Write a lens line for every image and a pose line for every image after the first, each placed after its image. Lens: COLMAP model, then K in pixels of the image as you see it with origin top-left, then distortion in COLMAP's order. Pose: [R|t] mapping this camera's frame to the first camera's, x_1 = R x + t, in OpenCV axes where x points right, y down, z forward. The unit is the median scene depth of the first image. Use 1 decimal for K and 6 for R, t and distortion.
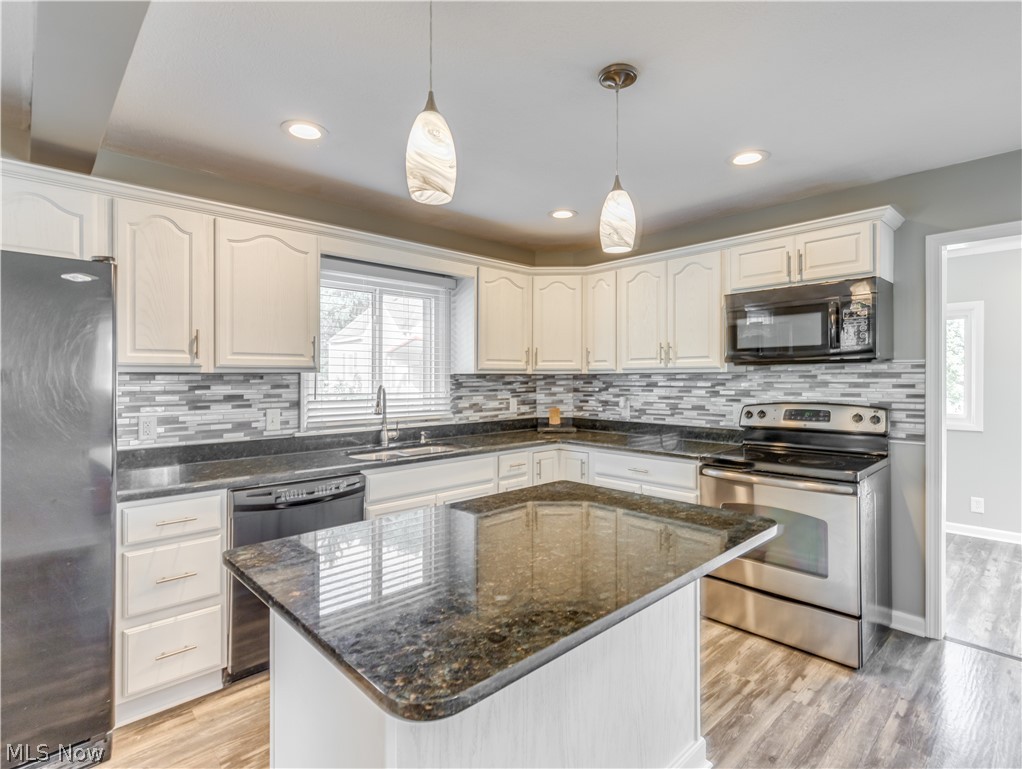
lens RADIAL K [[519.8, 0, 517.5], [0, 519.8, 377.5], [0, 0, 1]] dist [-0.001964, -0.001271]
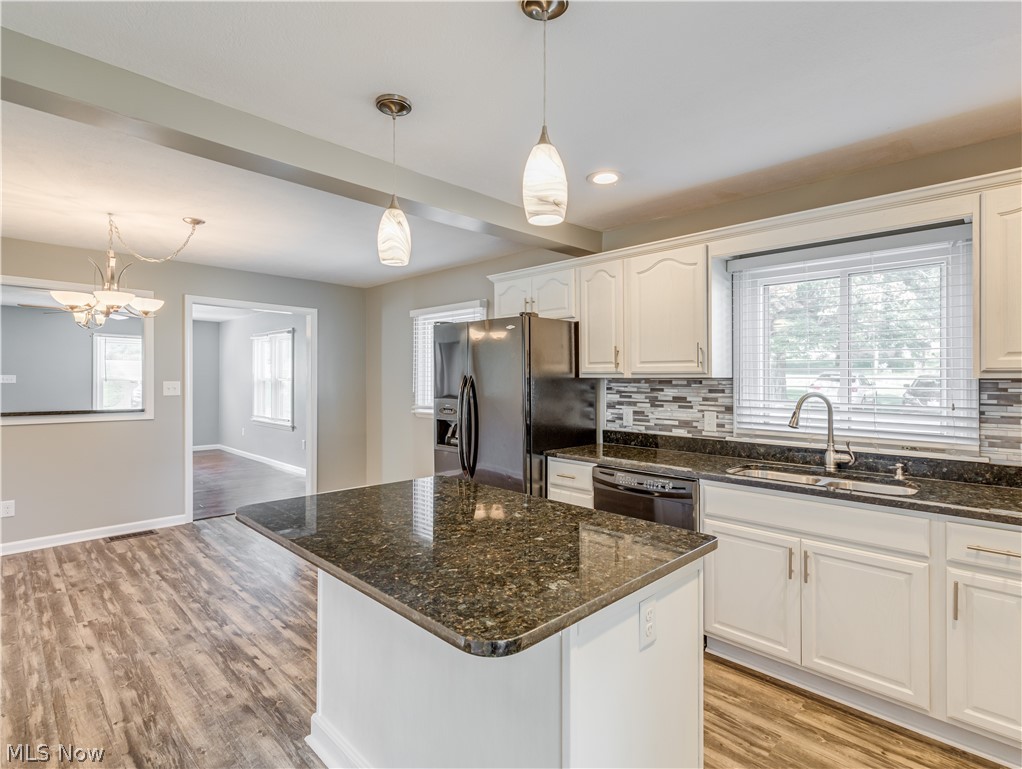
lens RADIAL K [[519.8, 0, 517.0], [0, 519.8, 381.9], [0, 0, 1]] dist [-0.001964, -0.001271]
pose [[0.021652, 0.006897, -0.999742, 0.596109], [-0.007993, 0.999945, 0.006726, -0.004823], [0.999734, 0.007845, 0.021706, 0.577803]]
